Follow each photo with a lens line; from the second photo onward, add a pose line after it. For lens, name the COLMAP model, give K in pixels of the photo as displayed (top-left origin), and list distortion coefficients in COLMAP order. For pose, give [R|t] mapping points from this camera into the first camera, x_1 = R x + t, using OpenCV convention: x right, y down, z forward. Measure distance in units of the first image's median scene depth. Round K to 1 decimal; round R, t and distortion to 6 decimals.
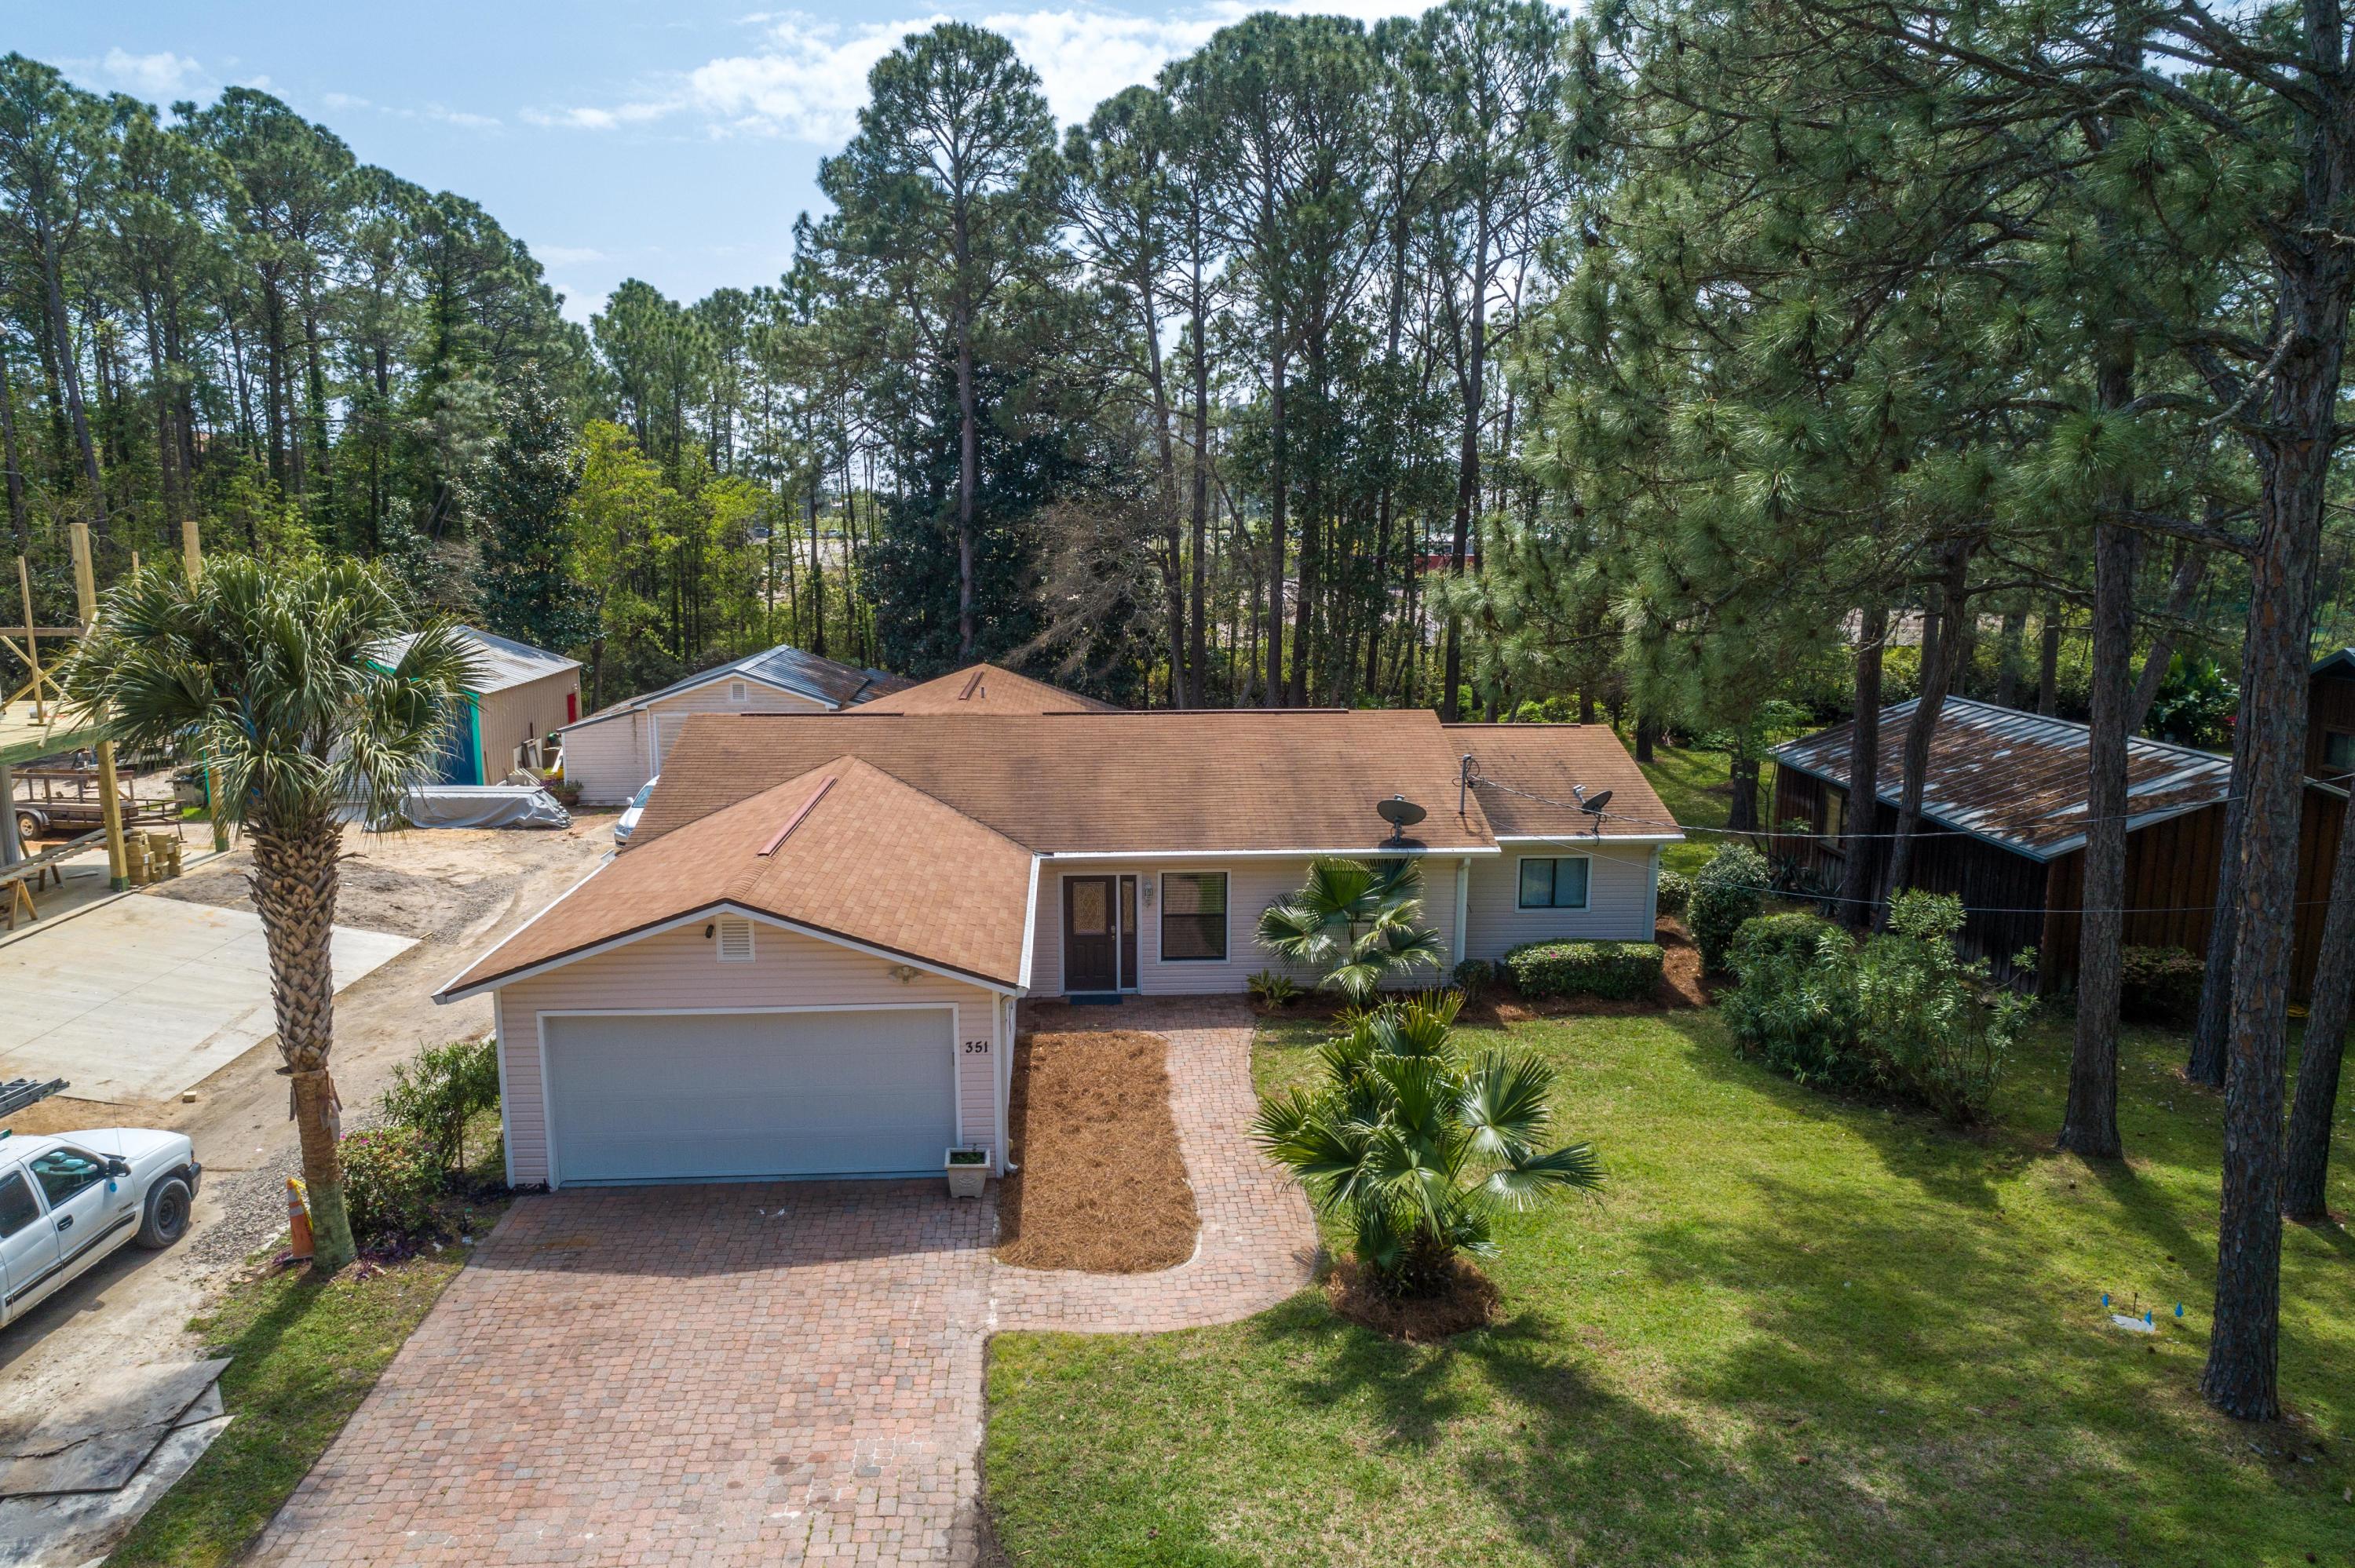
lens RADIAL K [[1602.9, 0, 1177.5], [0, 1602.9, 784.0], [0, 0, 1]] dist [0.004213, 0.002229]
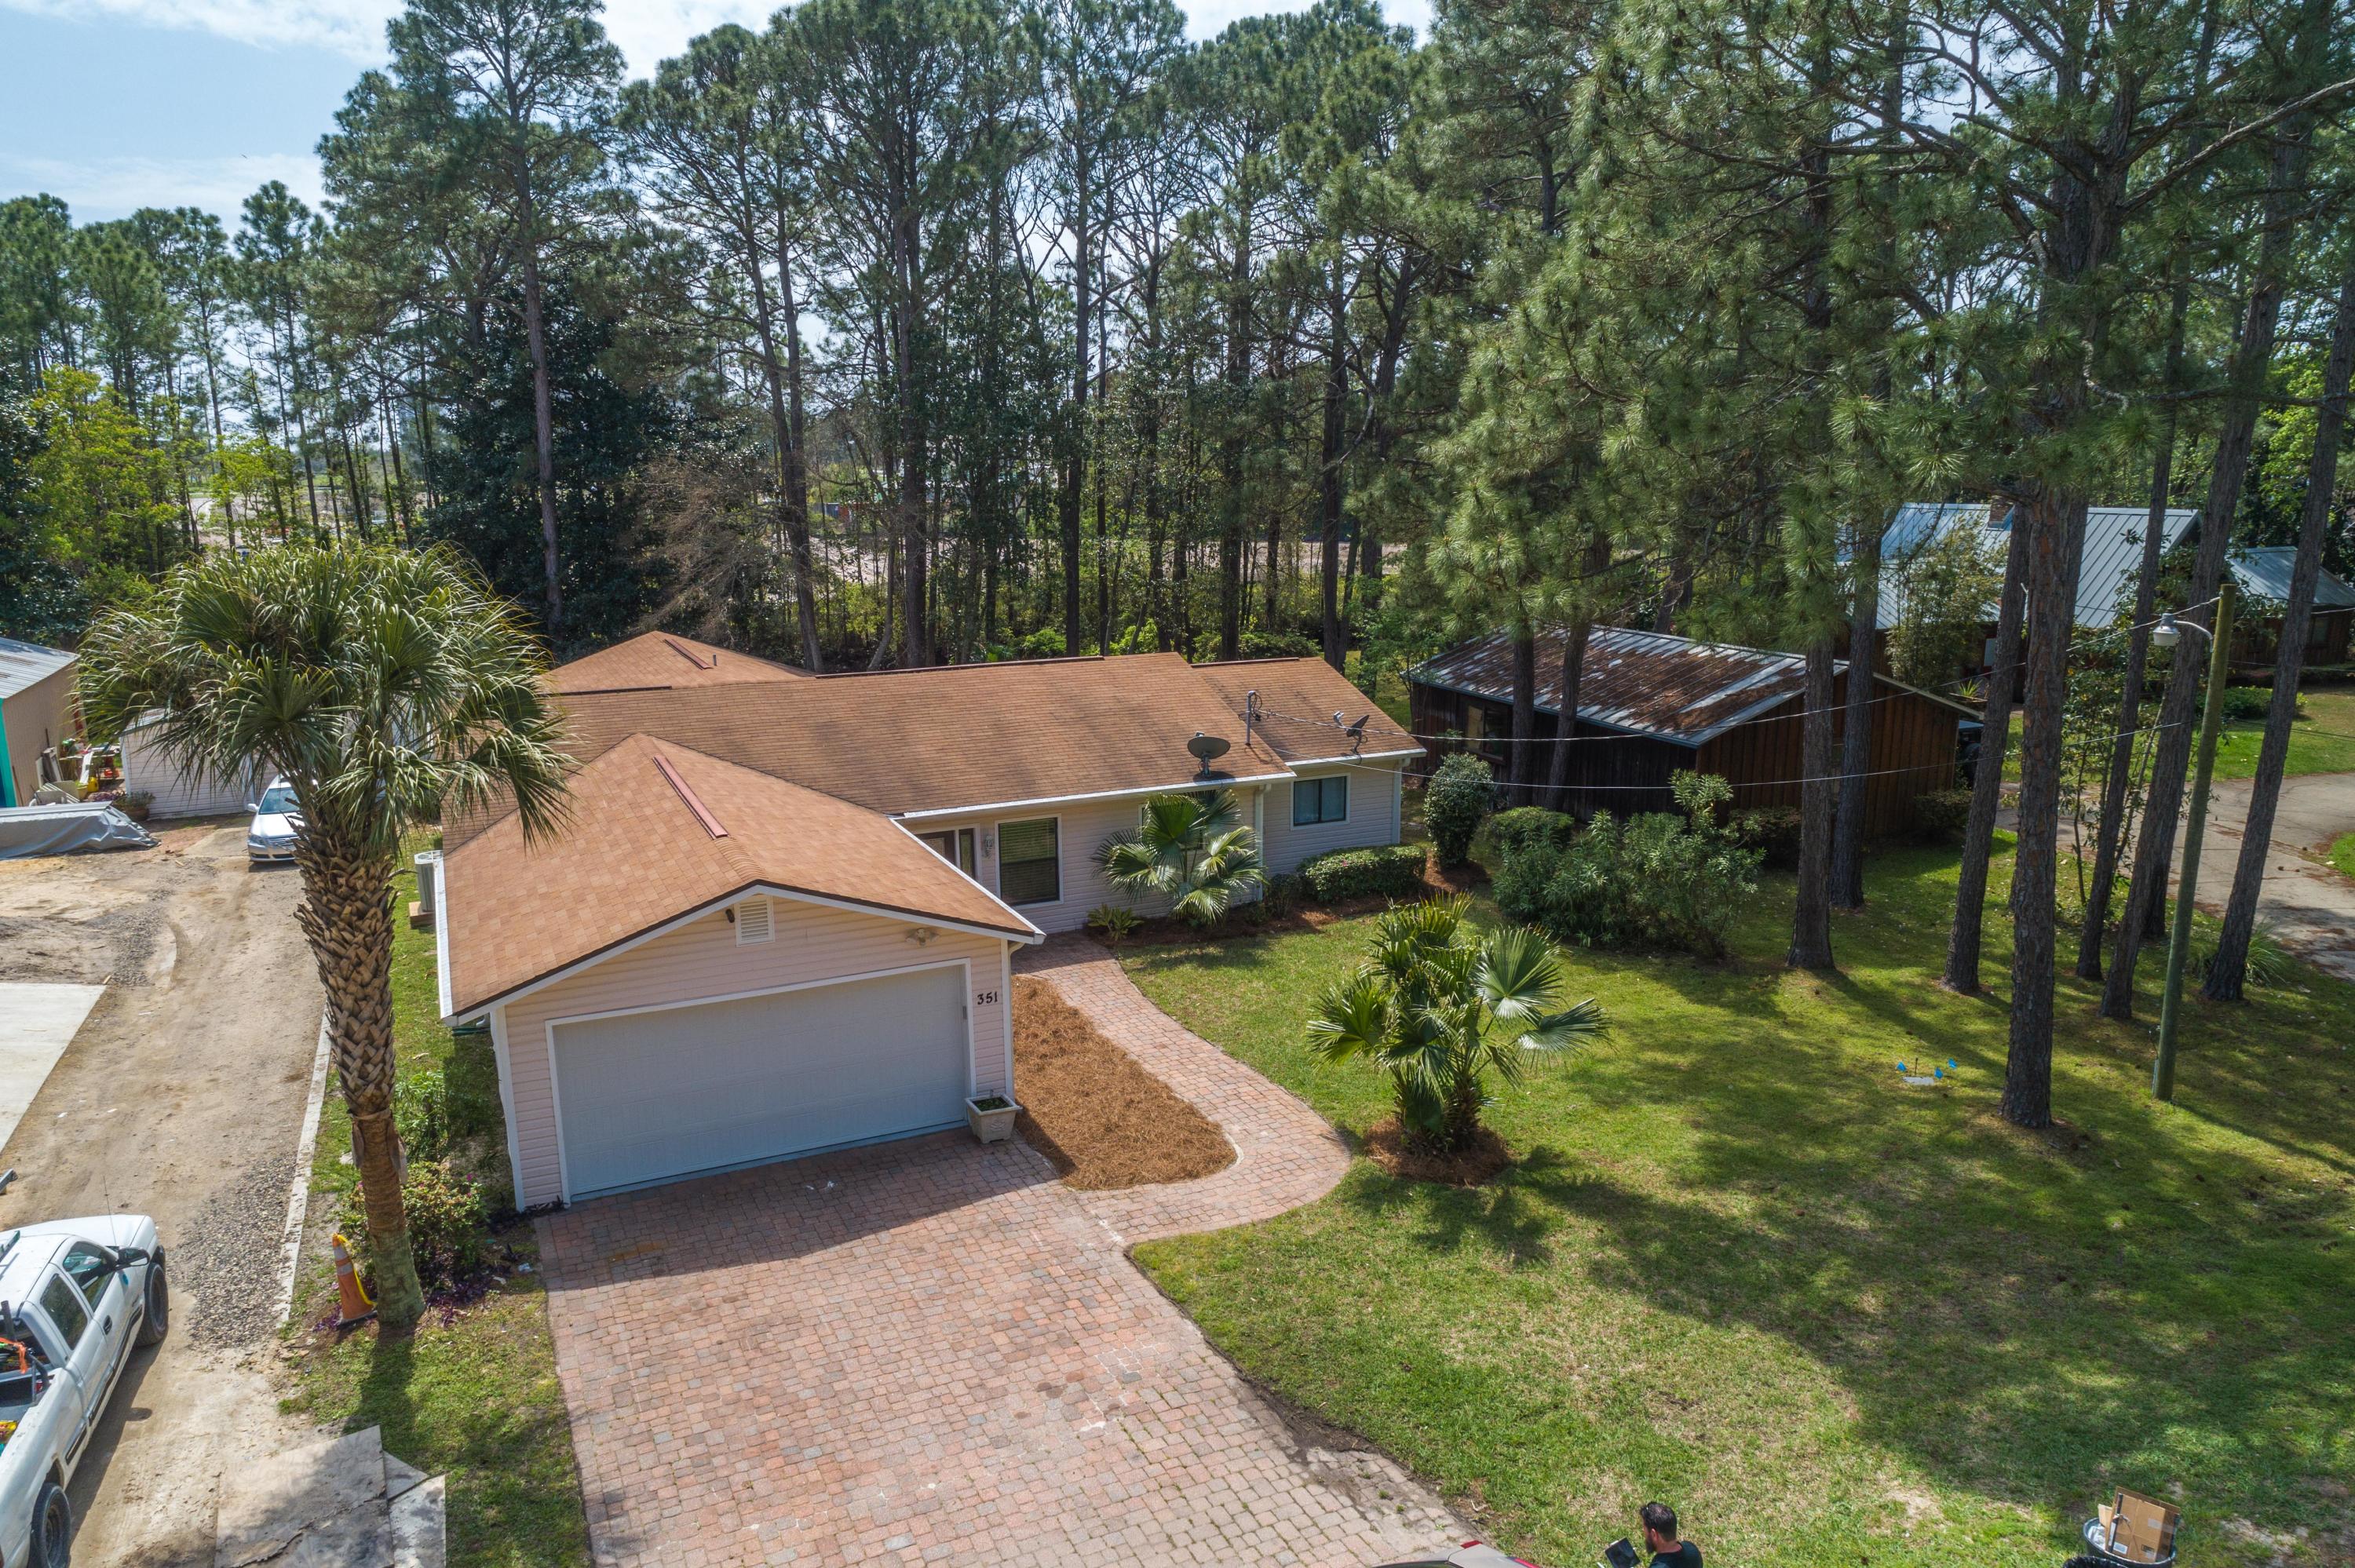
lens RADIAL K [[1602.9, 0, 1177.5], [0, 1602.9, 784.0], [0, 0, 1]] dist [0.004213, 0.002229]
pose [[0.929468, -0.084759, 0.359034, -0.360526], [0.072540, 0.996239, 0.047394, -0.014233], [-0.361701, -0.018007, 0.932120, -0.011037]]
